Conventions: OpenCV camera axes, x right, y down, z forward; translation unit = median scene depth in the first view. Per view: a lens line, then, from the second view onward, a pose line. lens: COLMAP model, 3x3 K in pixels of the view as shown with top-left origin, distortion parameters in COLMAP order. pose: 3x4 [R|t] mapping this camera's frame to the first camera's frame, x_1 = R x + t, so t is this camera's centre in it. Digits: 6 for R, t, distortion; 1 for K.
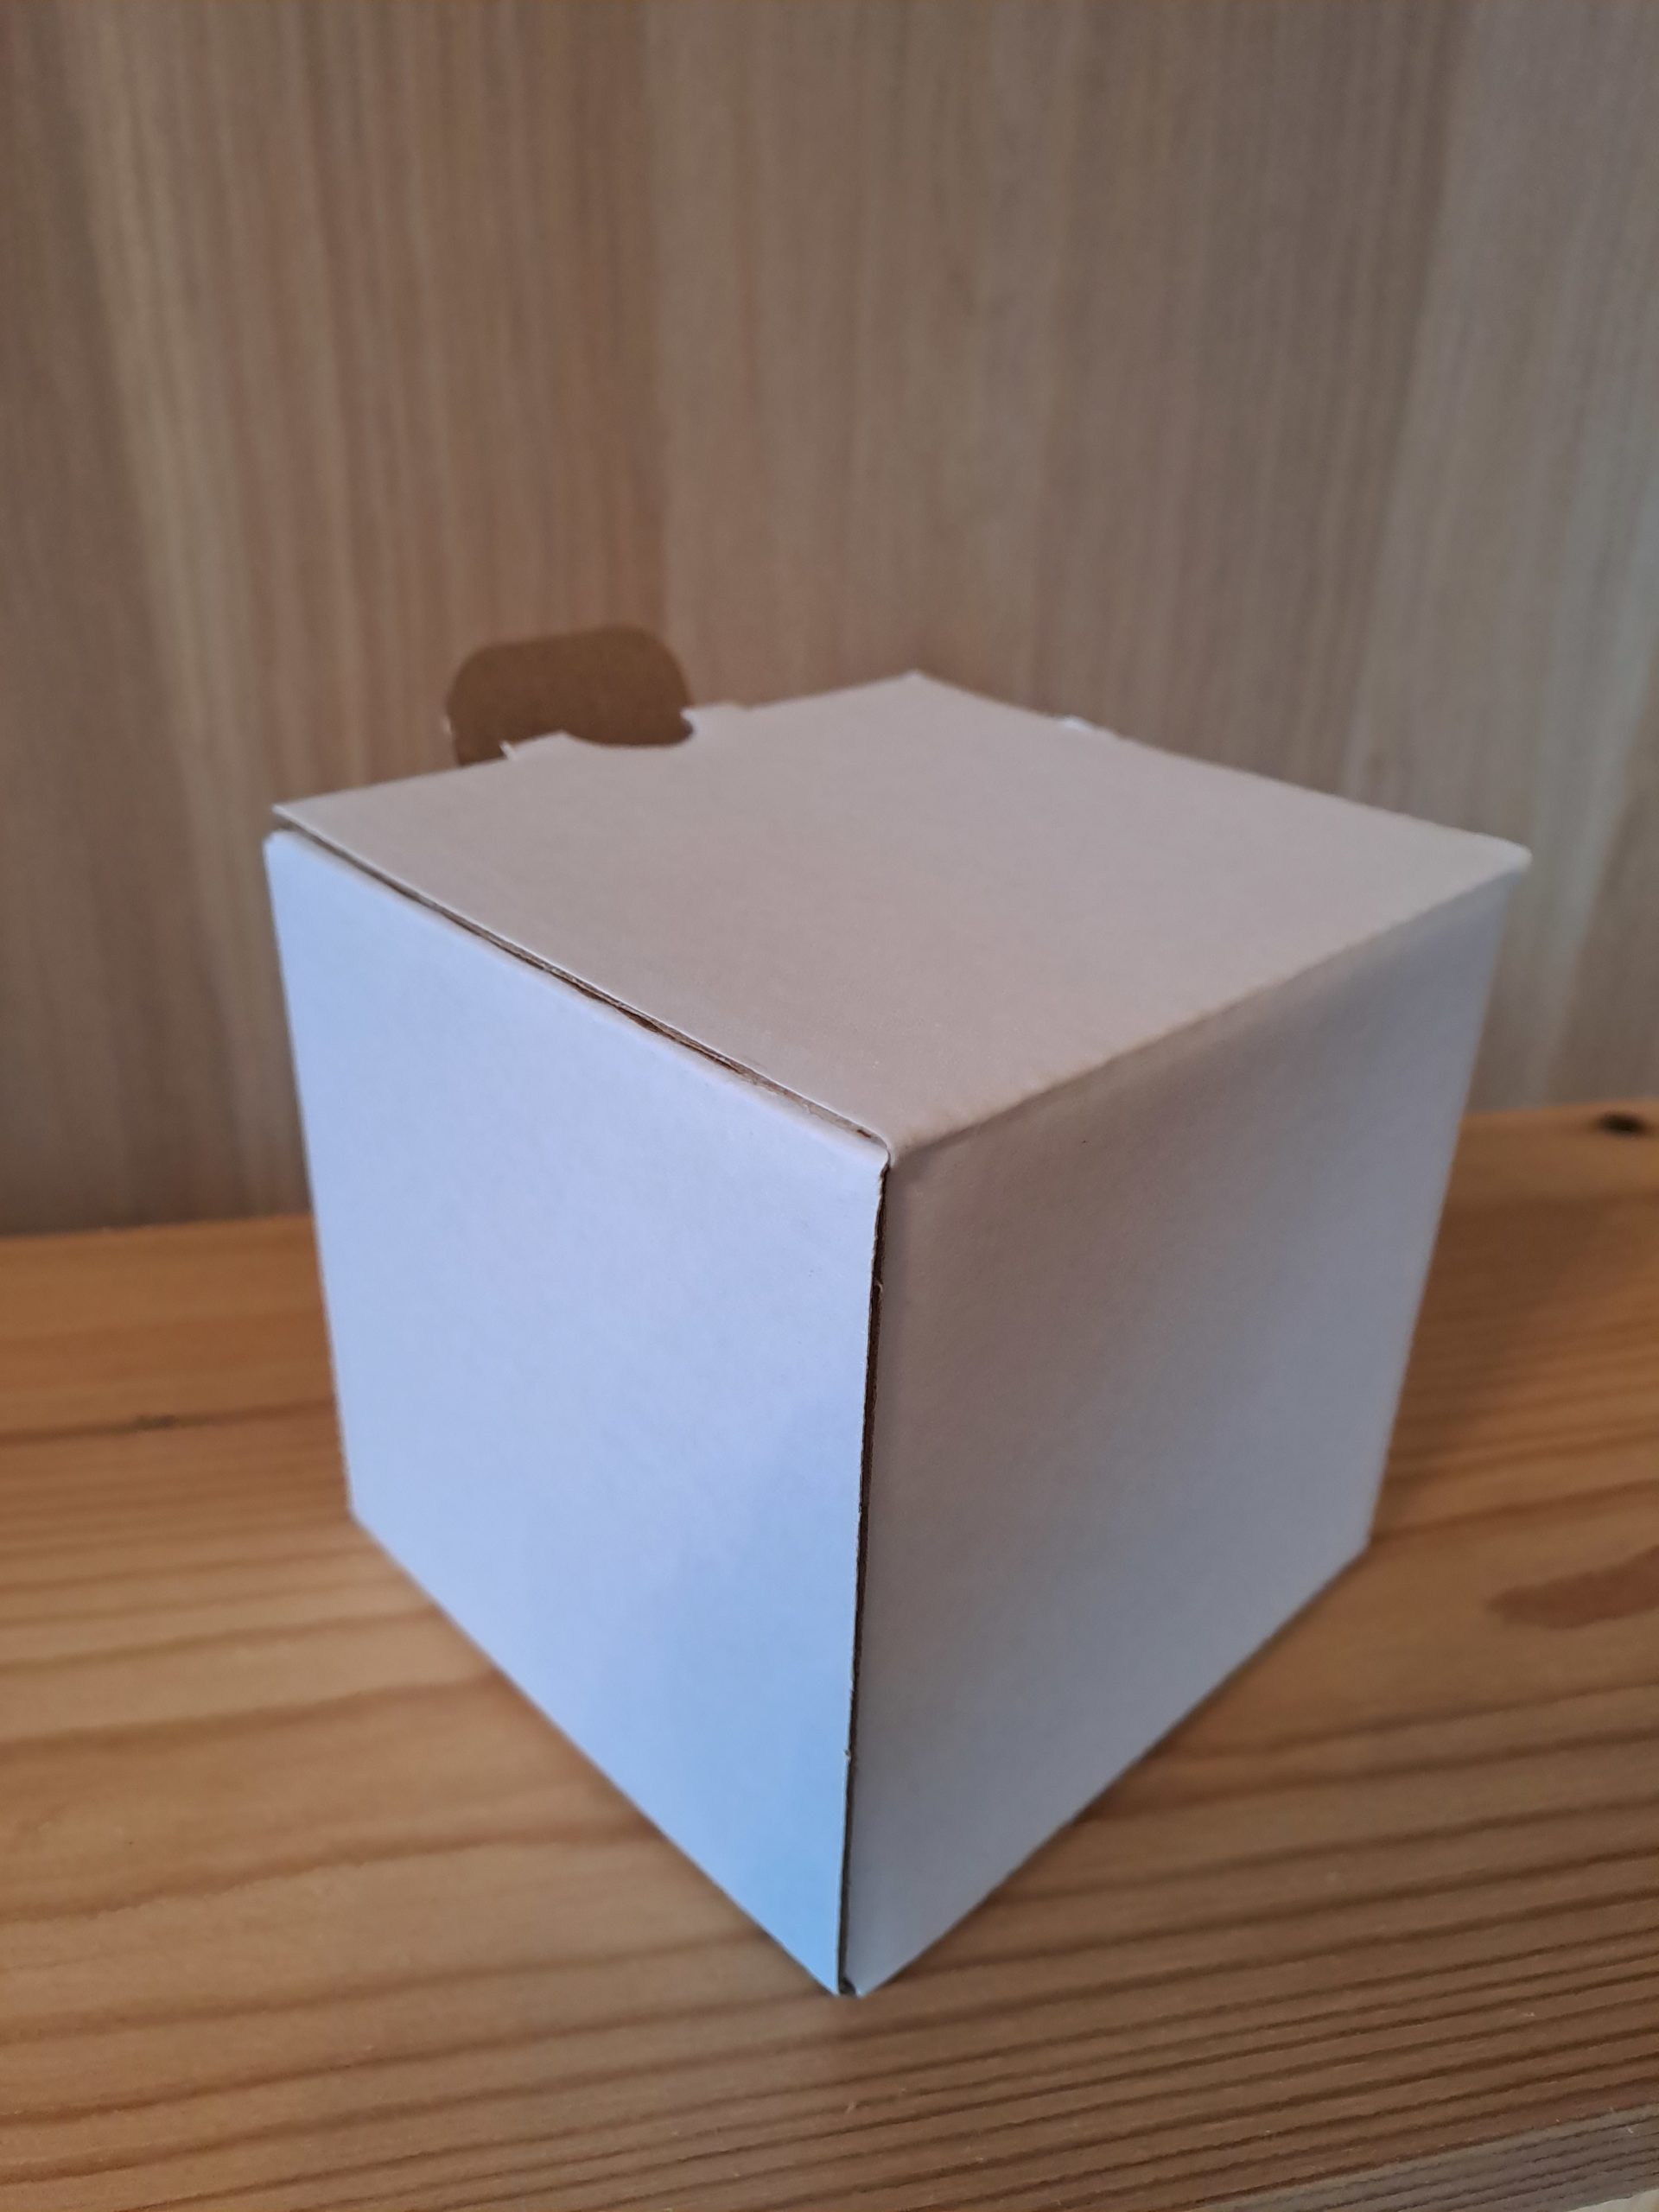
lens RADIAL K [[1594.8, 0, 826.1], [0, 1594.8, 1119.4], [0, 0, 1]] dist [0.017799, 0.002886]
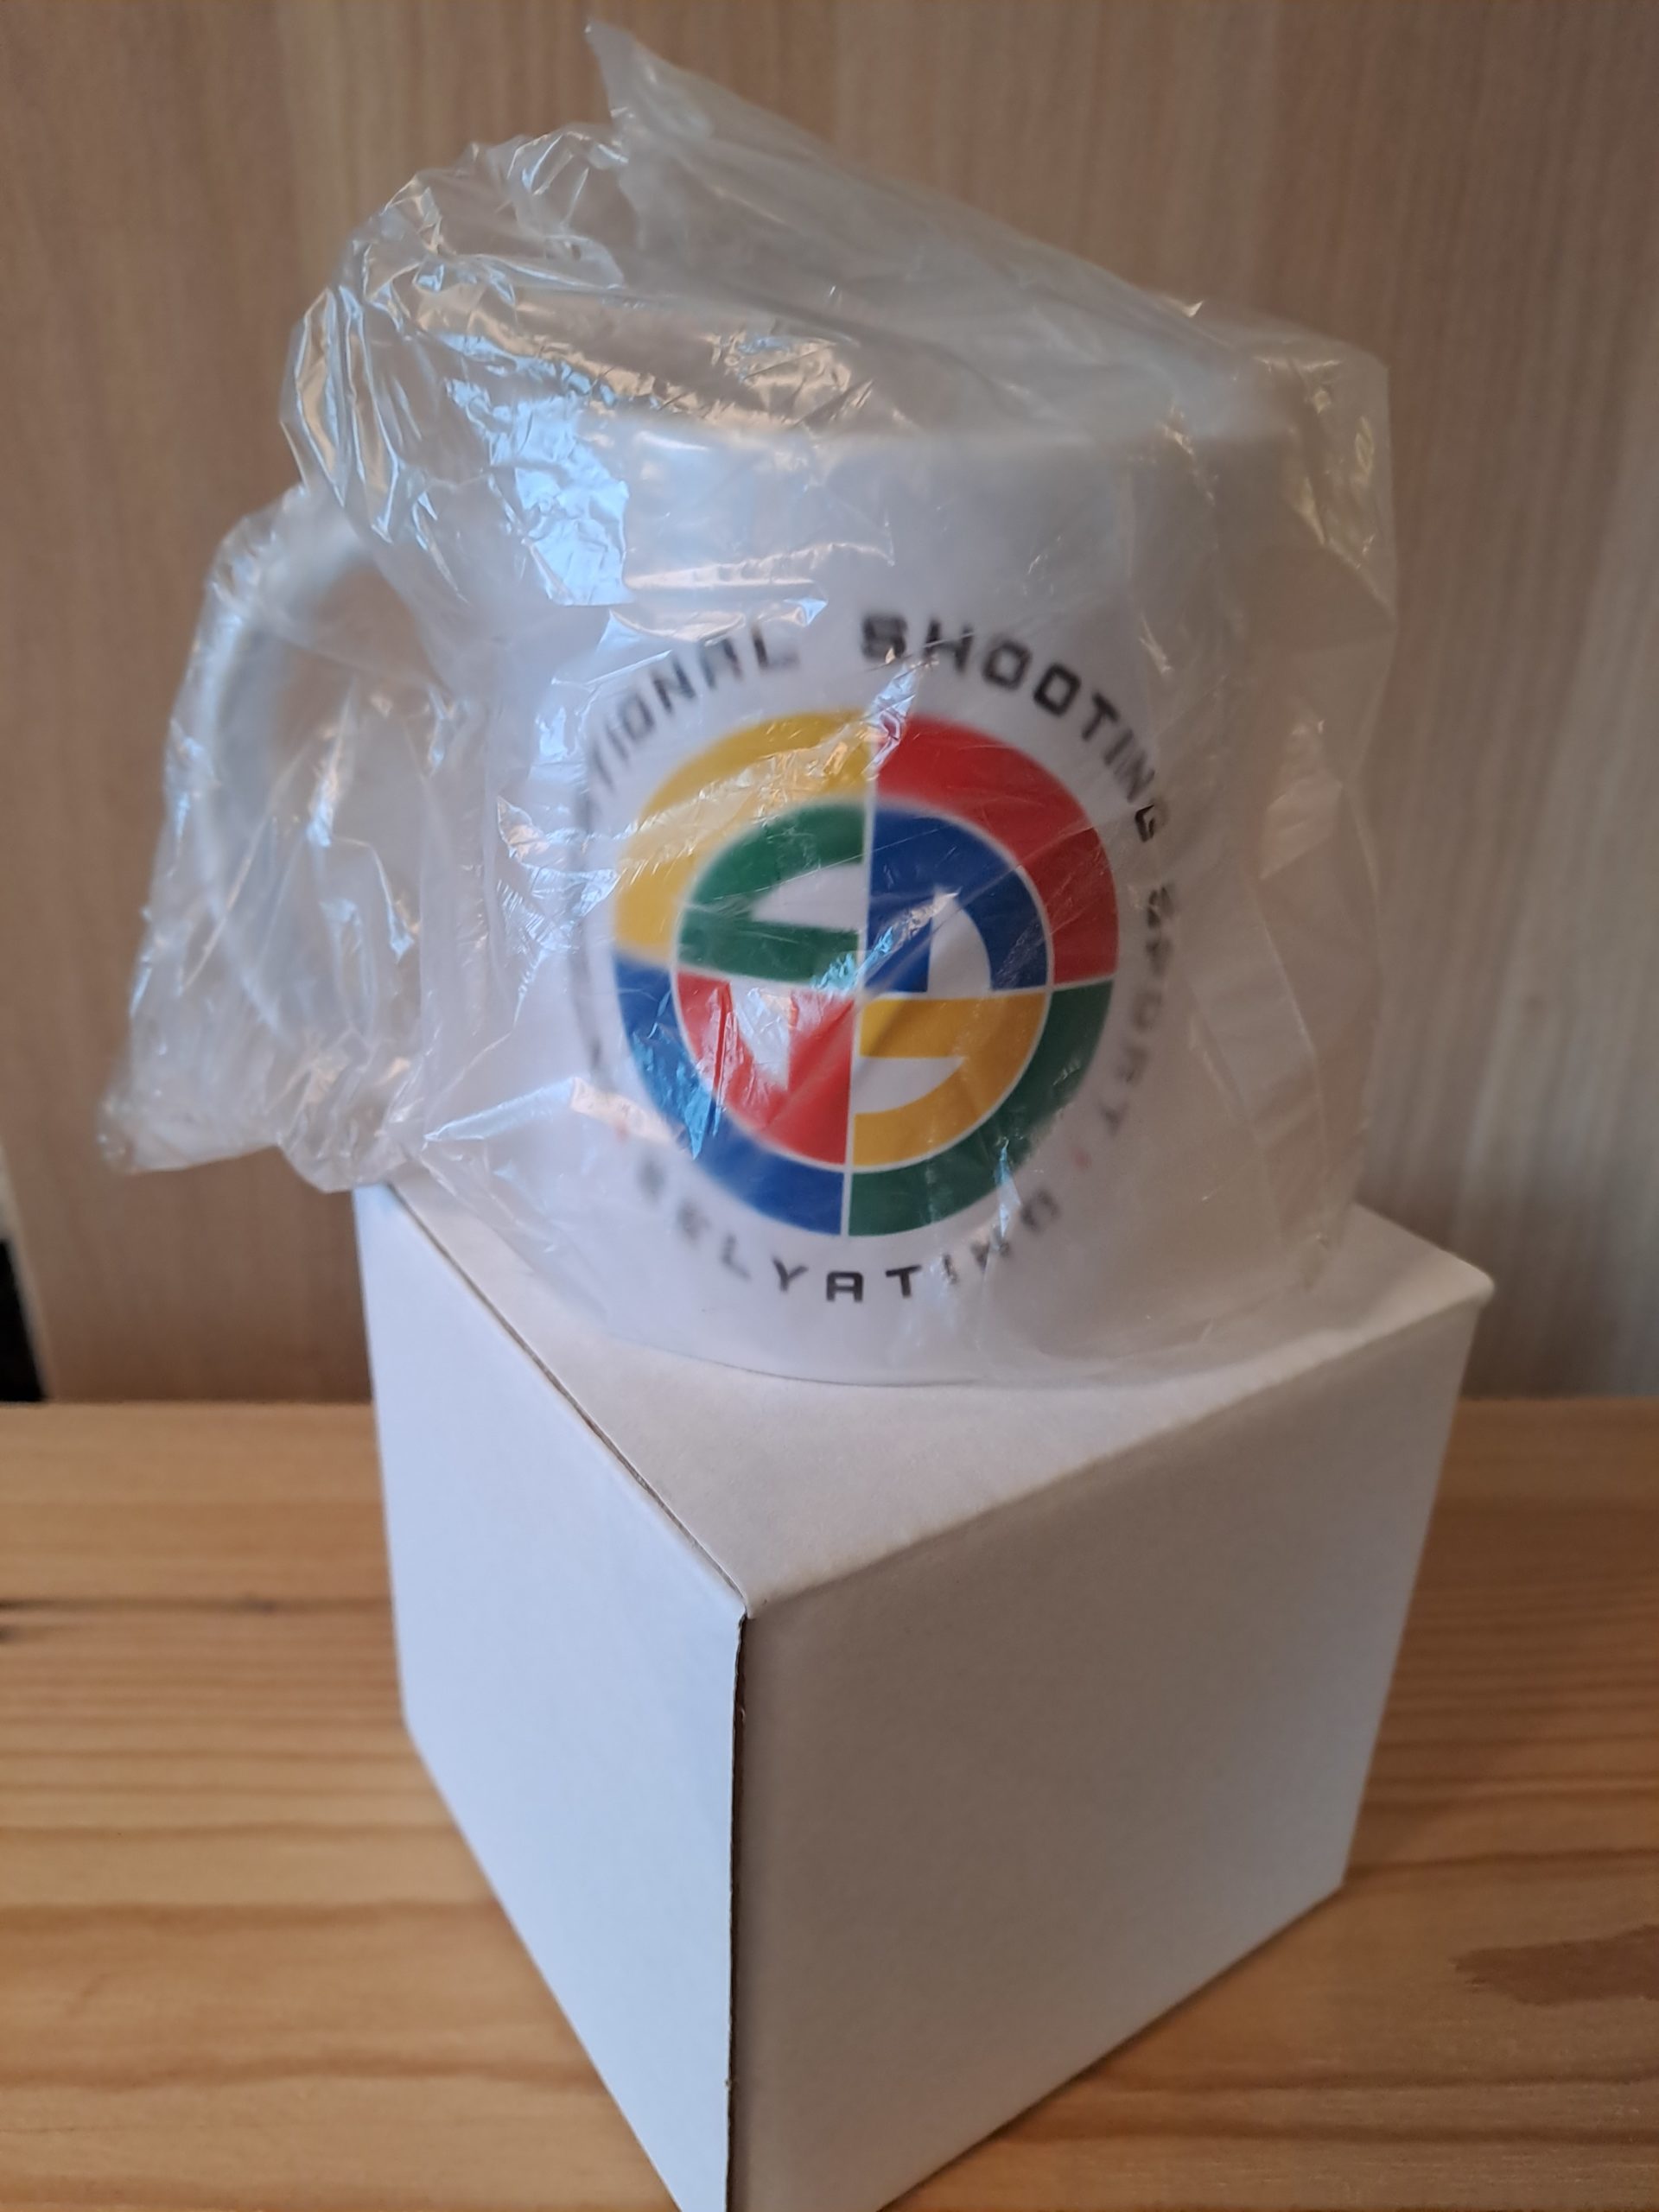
lens RADIAL K [[1594.8, 0, 846.6], [0, 1594.8, 1098.2], [0, 0, 1]] dist [0.017799, 0.002886]
pose [[0.985036, 0.079426, -0.152958, 0.165064], [-0.084374, 0.996092, -0.026124, -0.205616], [0.150286, 0.038638, 0.987887, -0.091993]]
